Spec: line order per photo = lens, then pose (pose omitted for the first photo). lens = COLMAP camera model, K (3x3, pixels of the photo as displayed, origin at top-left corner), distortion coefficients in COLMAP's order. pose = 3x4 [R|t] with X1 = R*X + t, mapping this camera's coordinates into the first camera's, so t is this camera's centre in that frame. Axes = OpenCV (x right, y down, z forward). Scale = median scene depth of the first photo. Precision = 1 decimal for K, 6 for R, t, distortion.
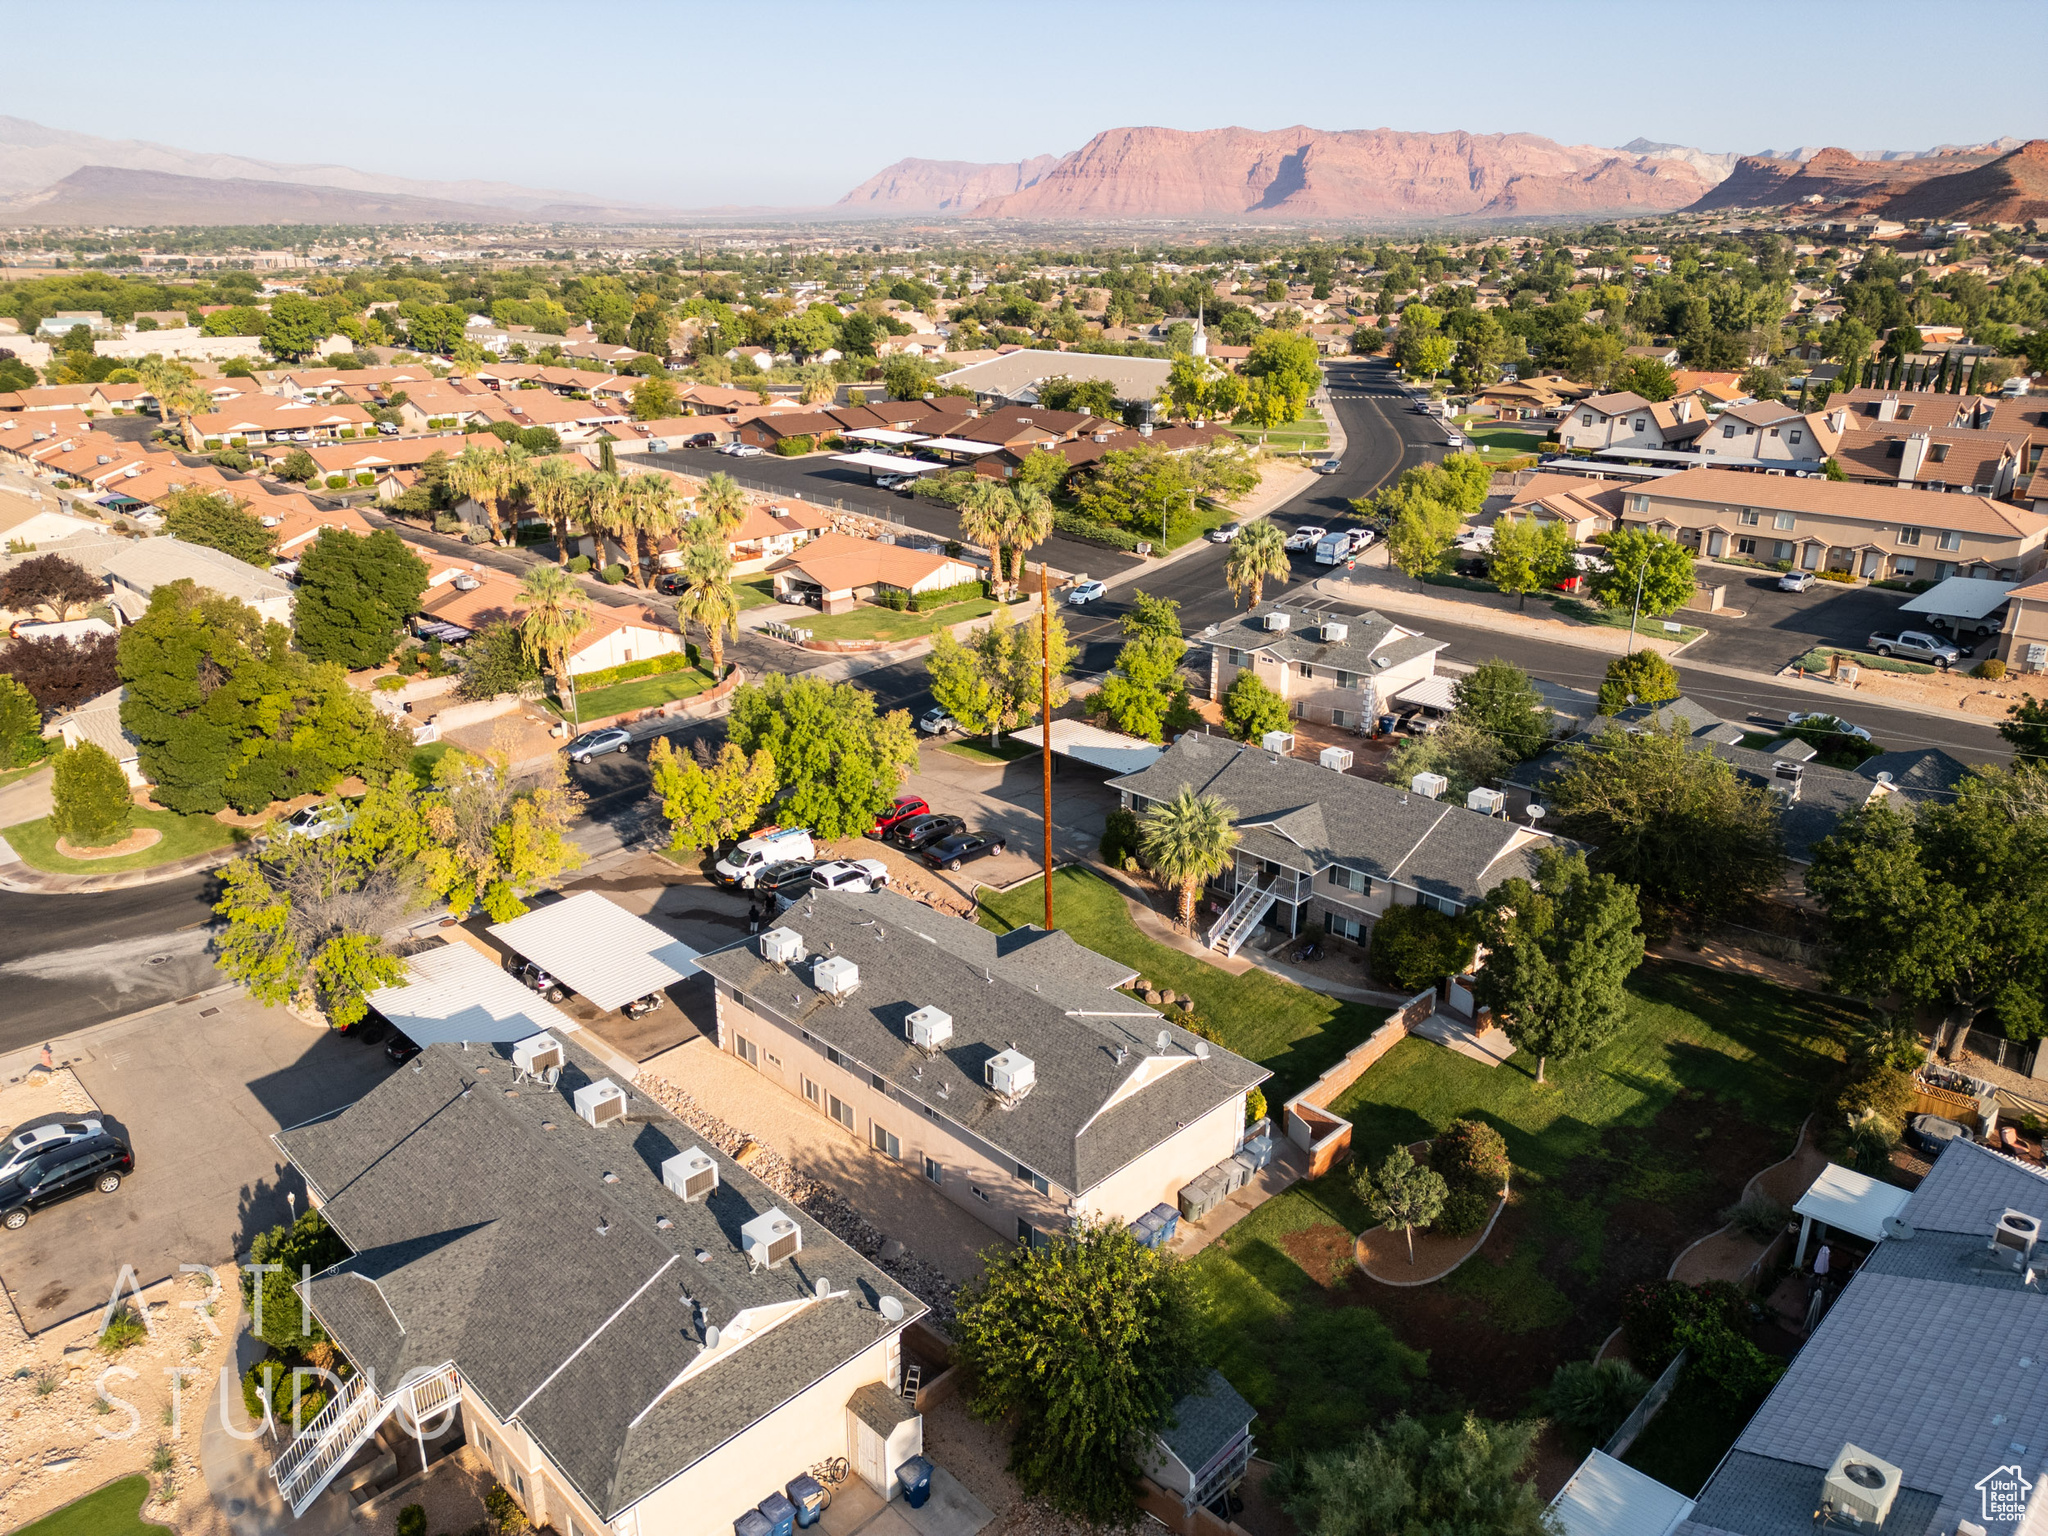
lens RADIAL K [[1415.7, 0, 1024.0], [0, 1415.7, 768.0], [0, 0, 1]] dist [0.078171, -0.088851]
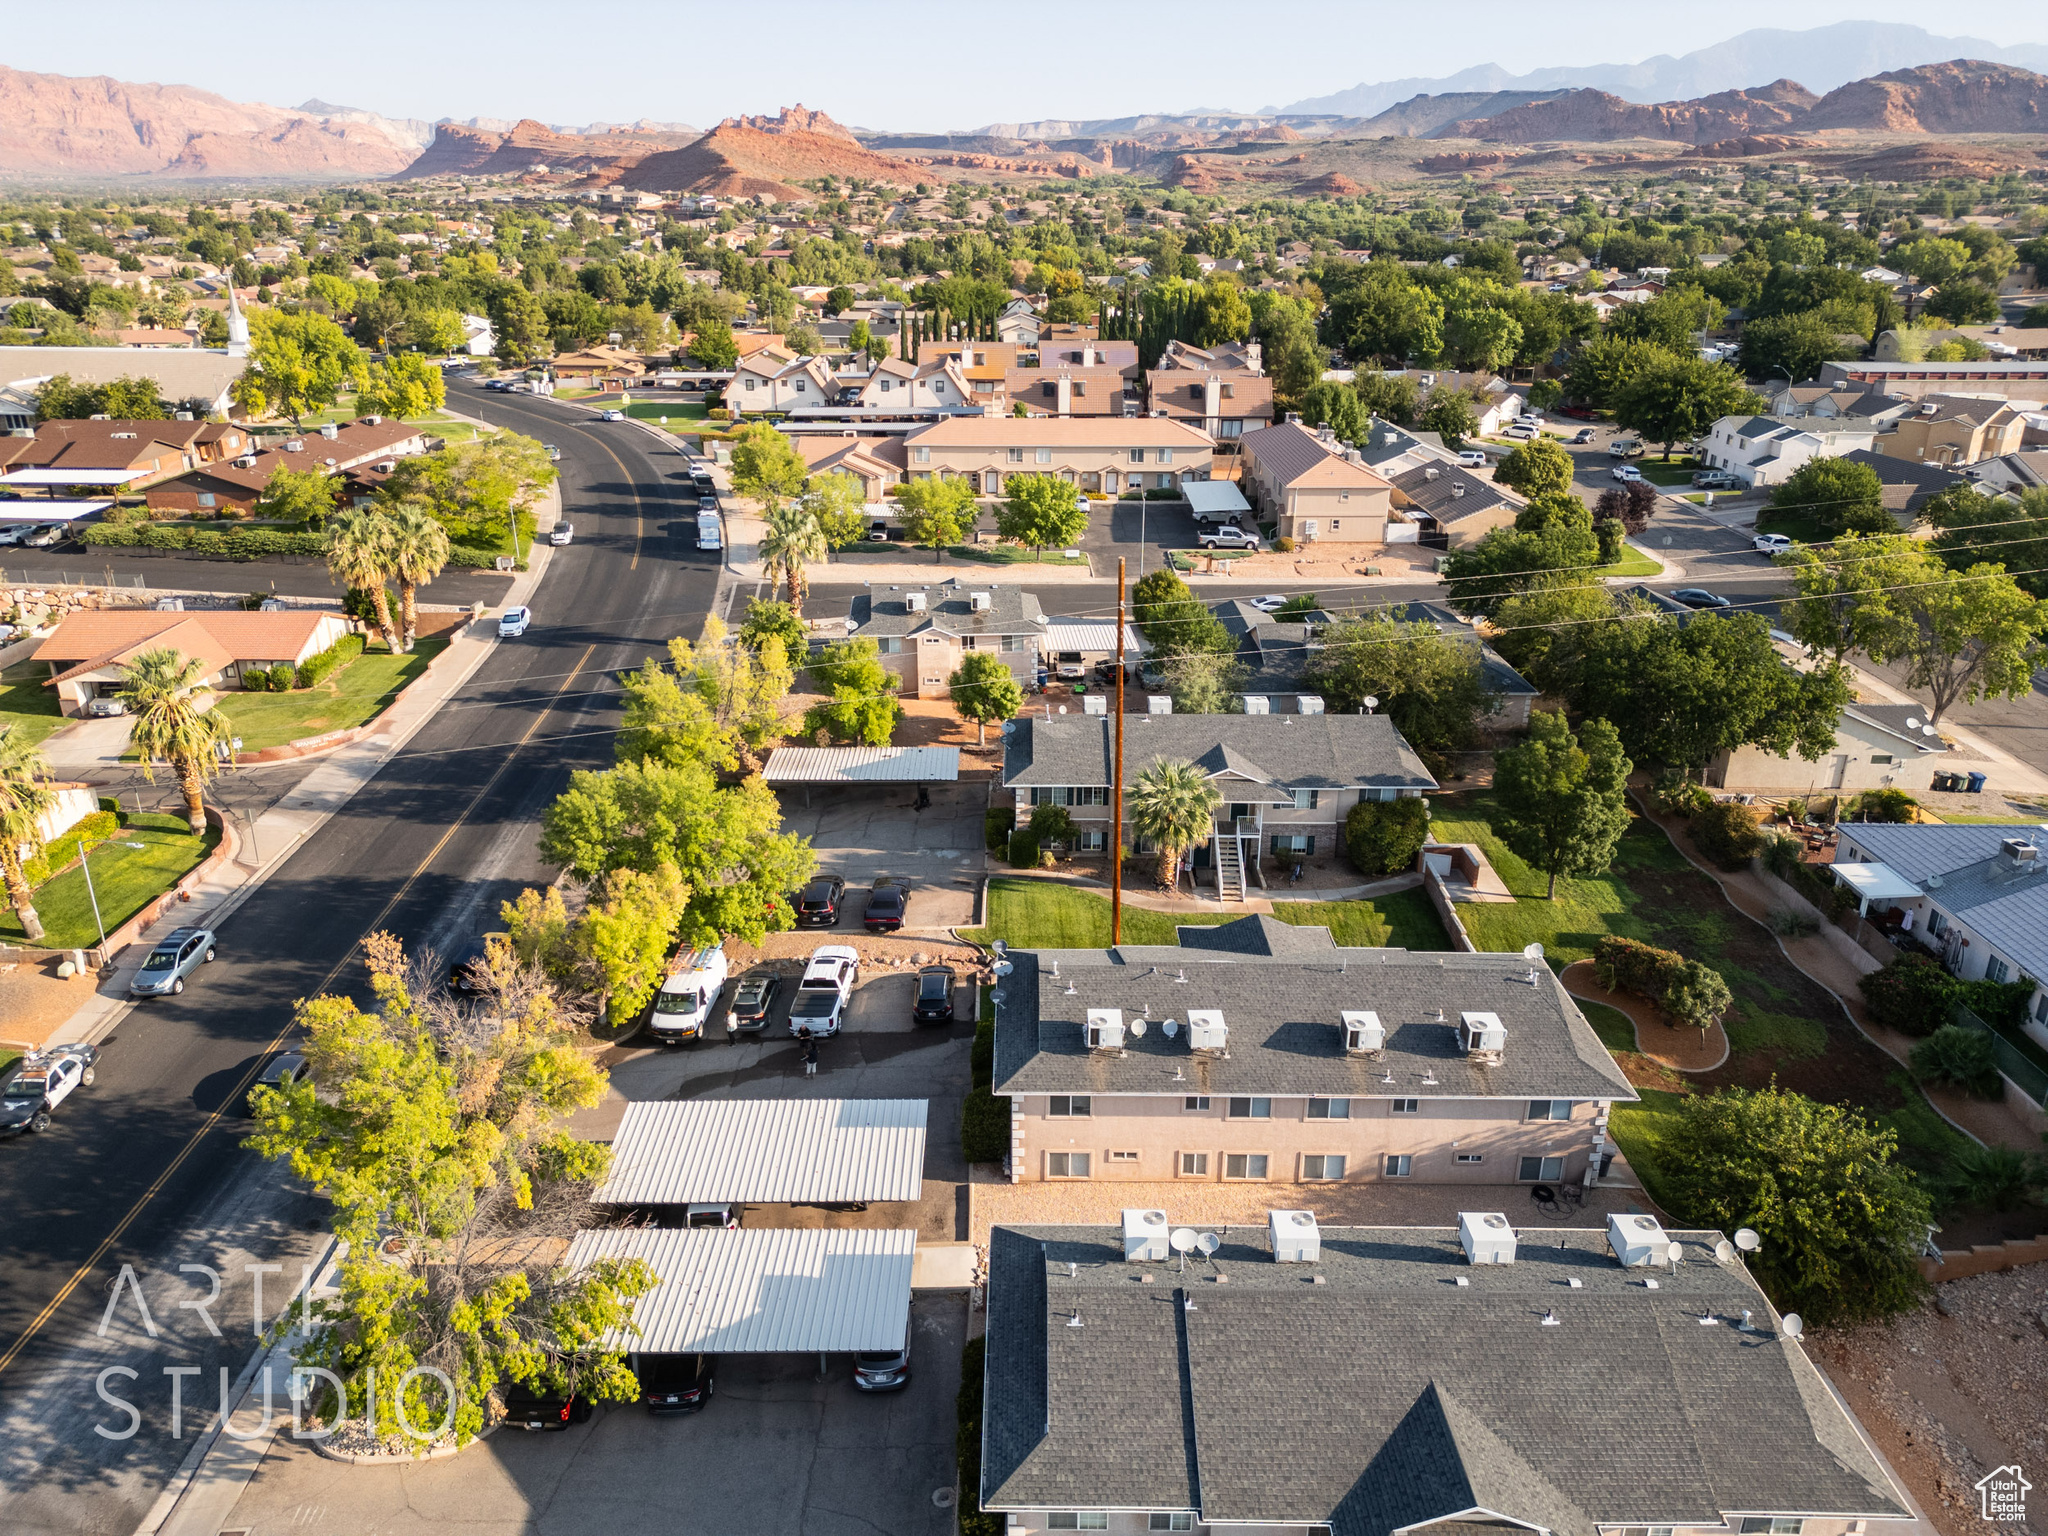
lens RADIAL K [[1424.9, 0, 1024.0], [0, 1424.9, 768.0], [0, 0, 1]] dist [0.041346, -0.020780]
pose [[0.702179, -0.256111, 0.664343, -0.342828], [0.242841, 0.963264, 0.114677, -0.065174], [-0.669307, 0.080805, 0.738578, 0.170682]]
